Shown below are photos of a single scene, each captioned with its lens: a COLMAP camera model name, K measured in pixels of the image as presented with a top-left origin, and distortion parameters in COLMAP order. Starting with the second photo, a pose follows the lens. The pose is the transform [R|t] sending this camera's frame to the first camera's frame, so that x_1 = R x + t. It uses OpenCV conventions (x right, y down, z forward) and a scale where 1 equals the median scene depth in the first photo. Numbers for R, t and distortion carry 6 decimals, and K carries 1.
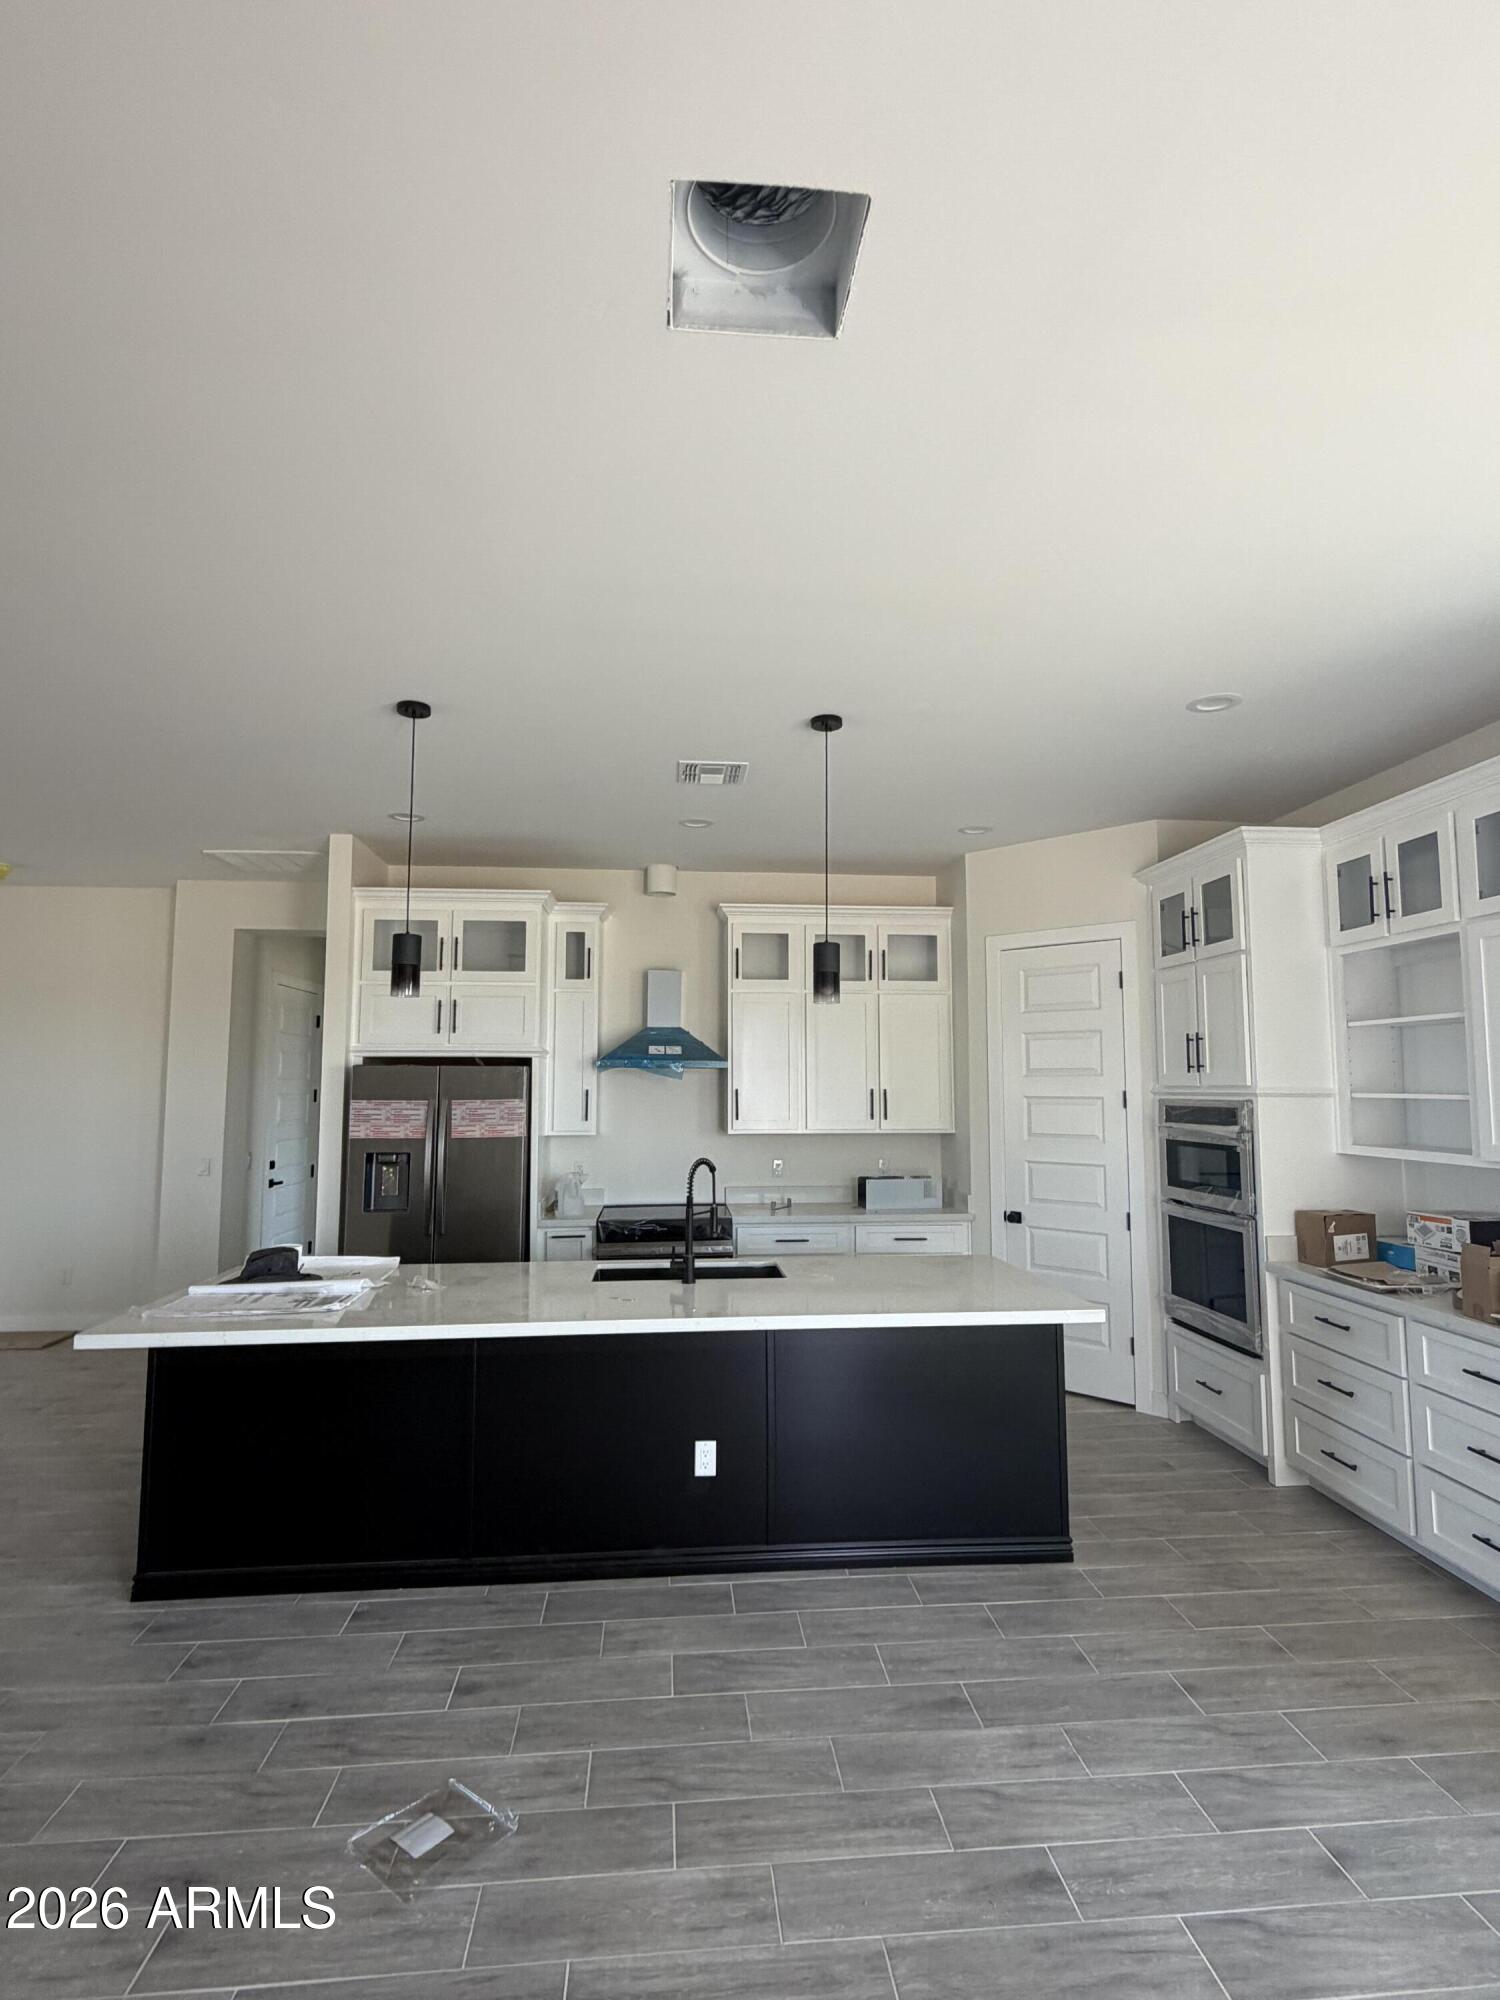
lens RADIAL K [[997.0, 0, 750.0], [0, 997.0, 1000.0], [0, 0, 1]] dist [-0.000328, -0.000626]
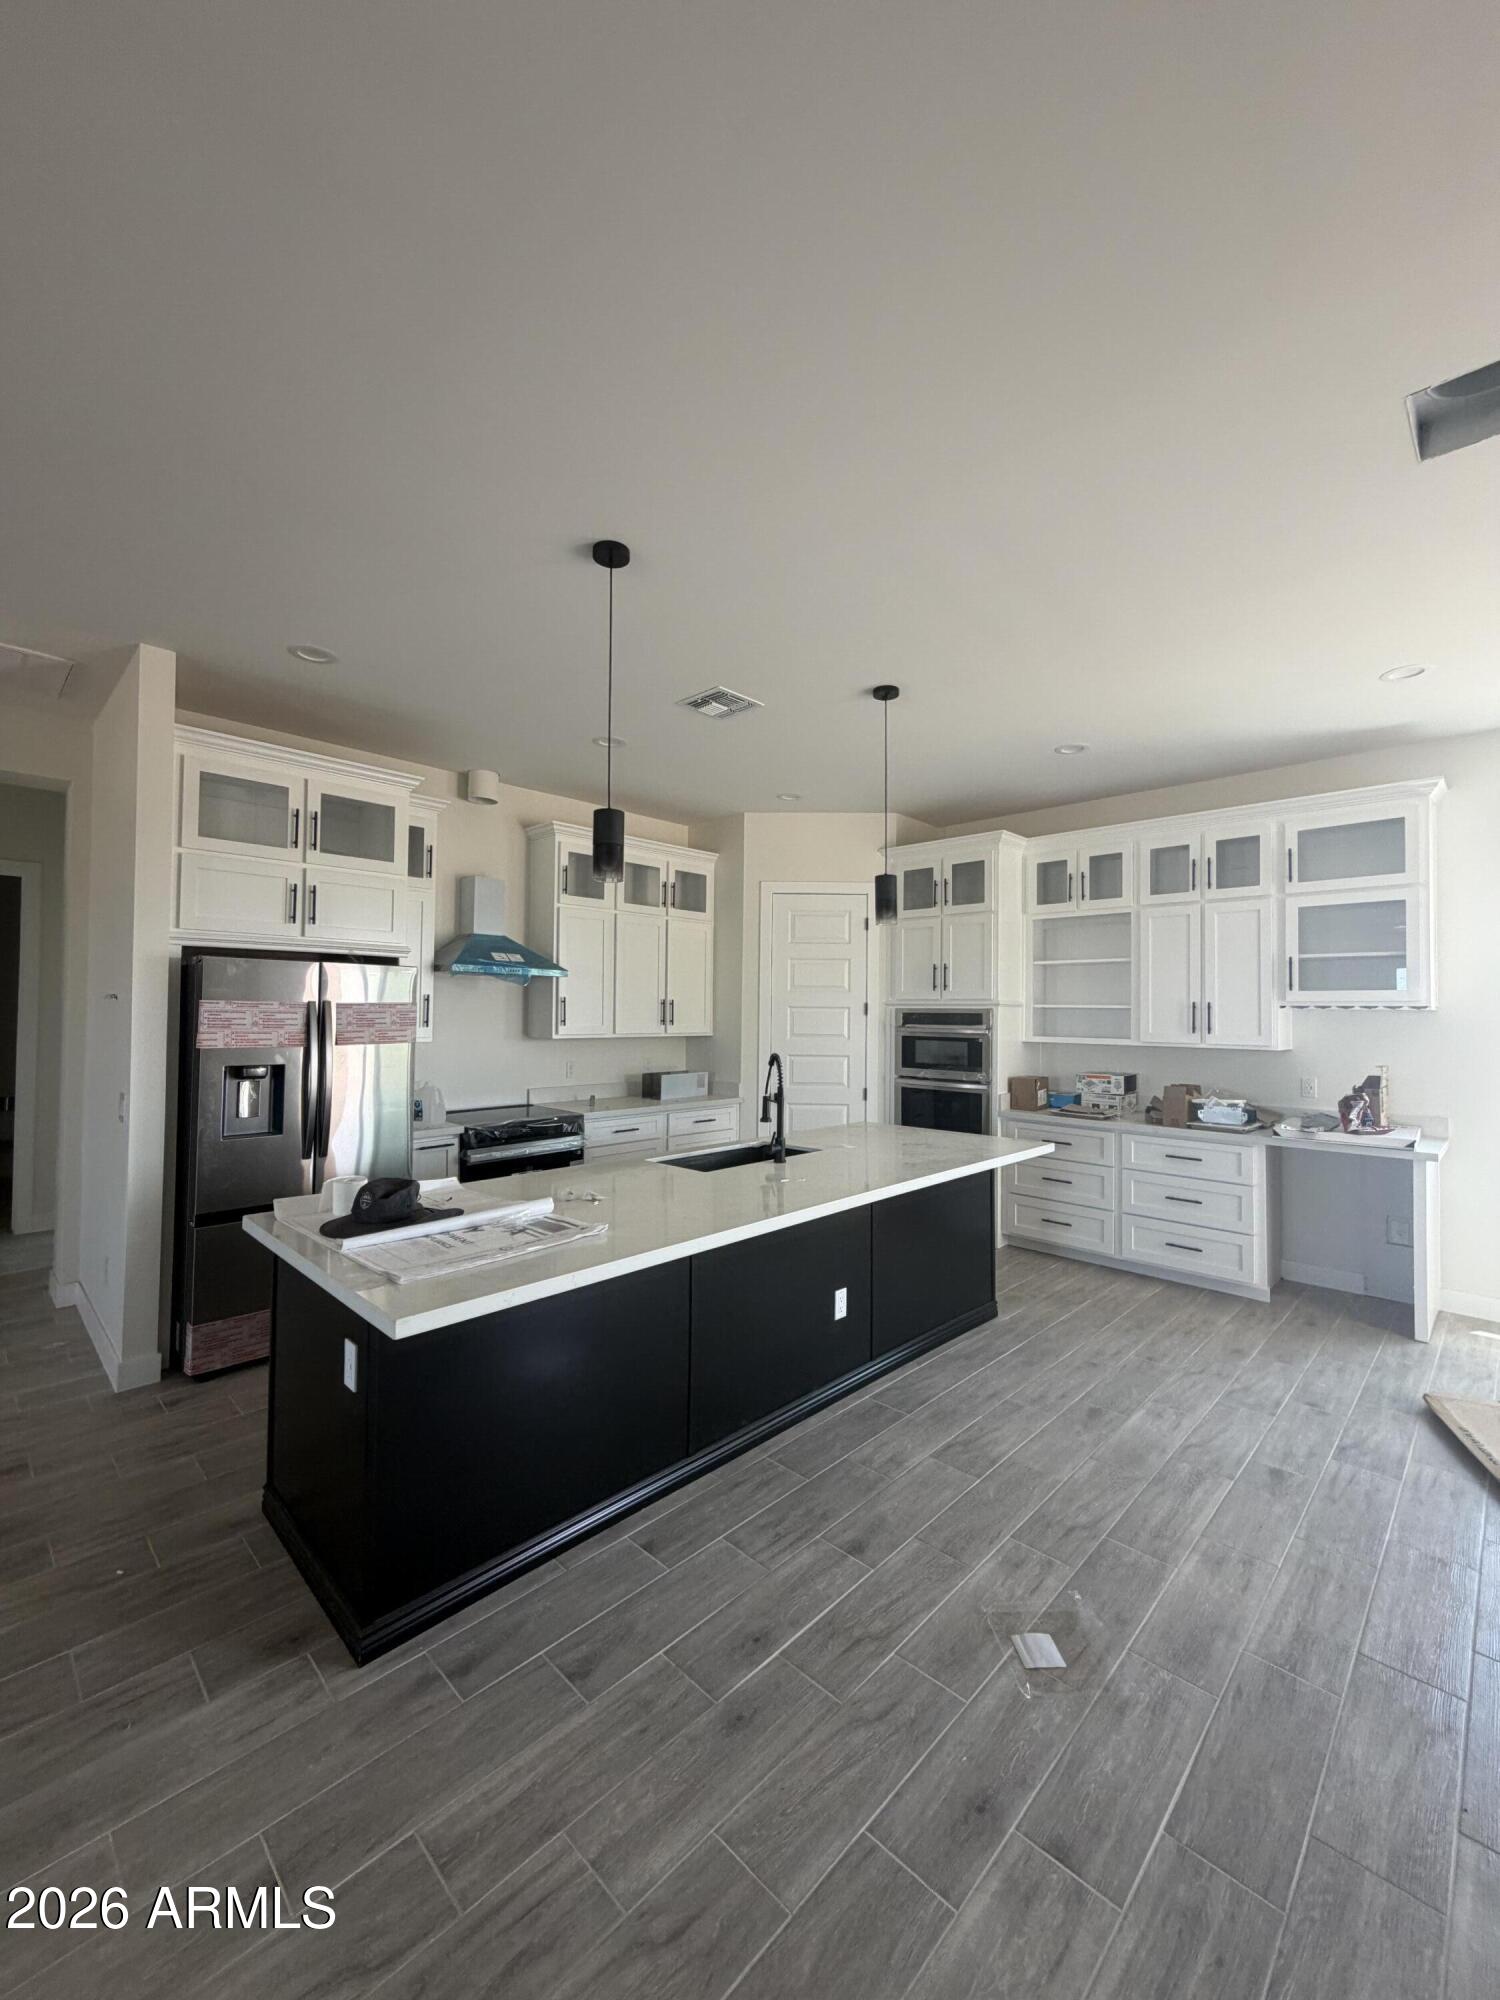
lens RADIAL K [[801.8, 0, 750.8], [0, 801.8, 993.9], [0, 0, 1]] dist [-0.000159, 0.000162]
pose [[0.757206, 0.022077, 0.652803, -0.603829], [-0.067331, 0.996743, 0.044390, 0.048430], [-0.649696, -0.077566, 0.756226, 0.306012]]
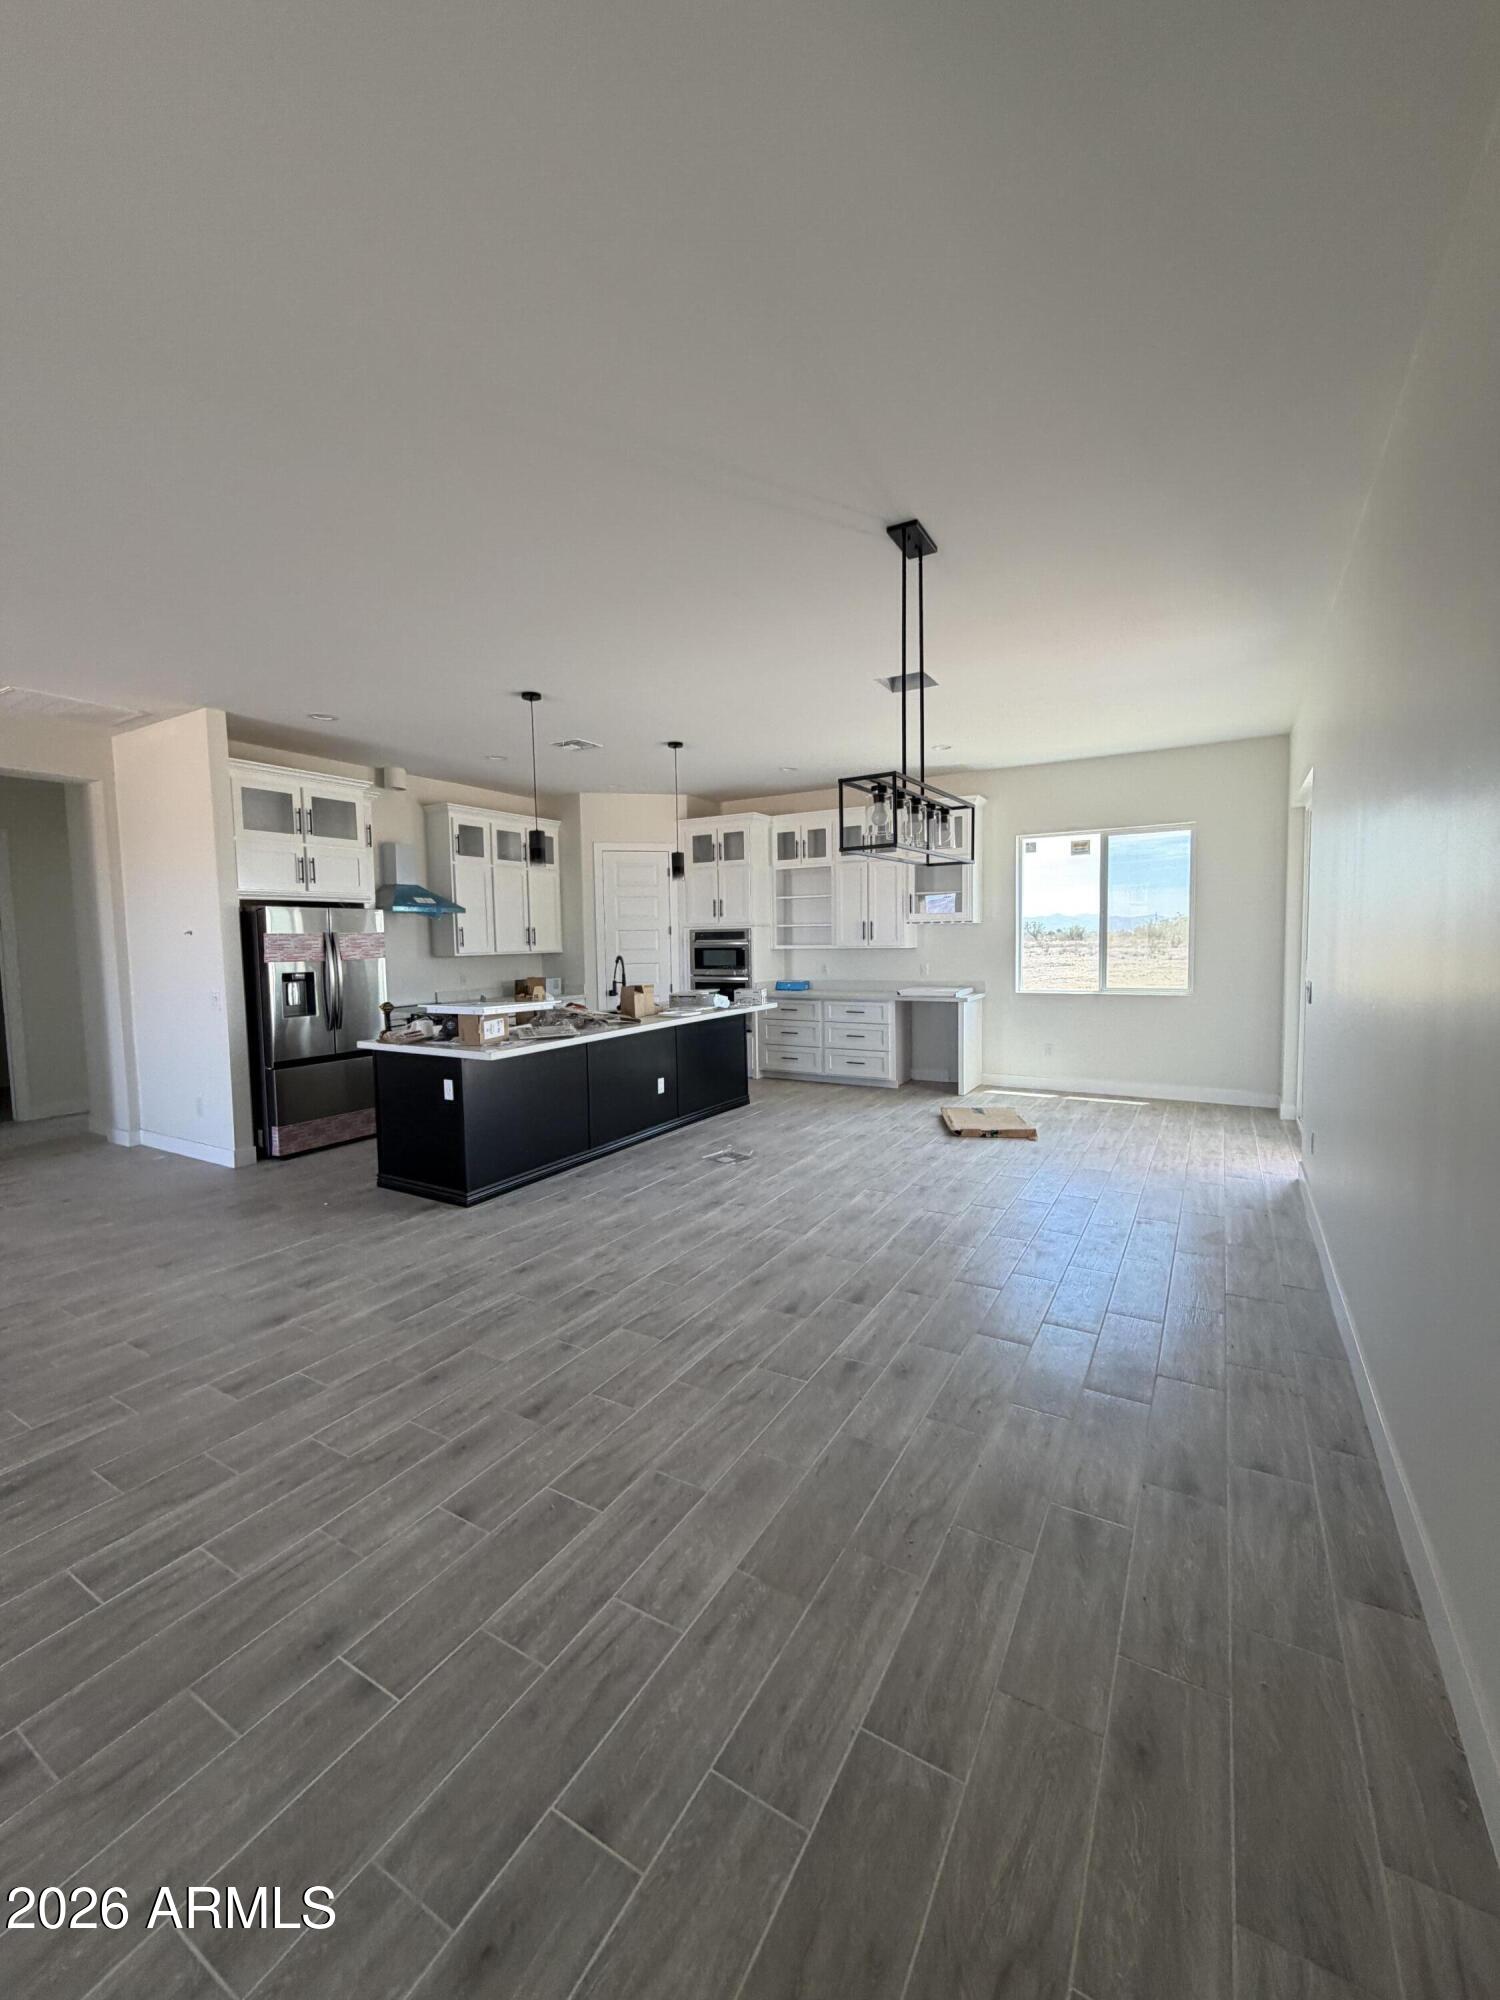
lens RADIAL K [[801.8, 0, 750.8], [0, 801.8, 993.9], [0, 0, 1]] dist [-0.000159, 0.000162]
pose [[0.578890, -0.067351, 0.812620, -1.100211], [-0.055060, 0.991080, 0.121365, 0.023096], [-0.813545, -0.114999, 0.570018, -0.128832]]
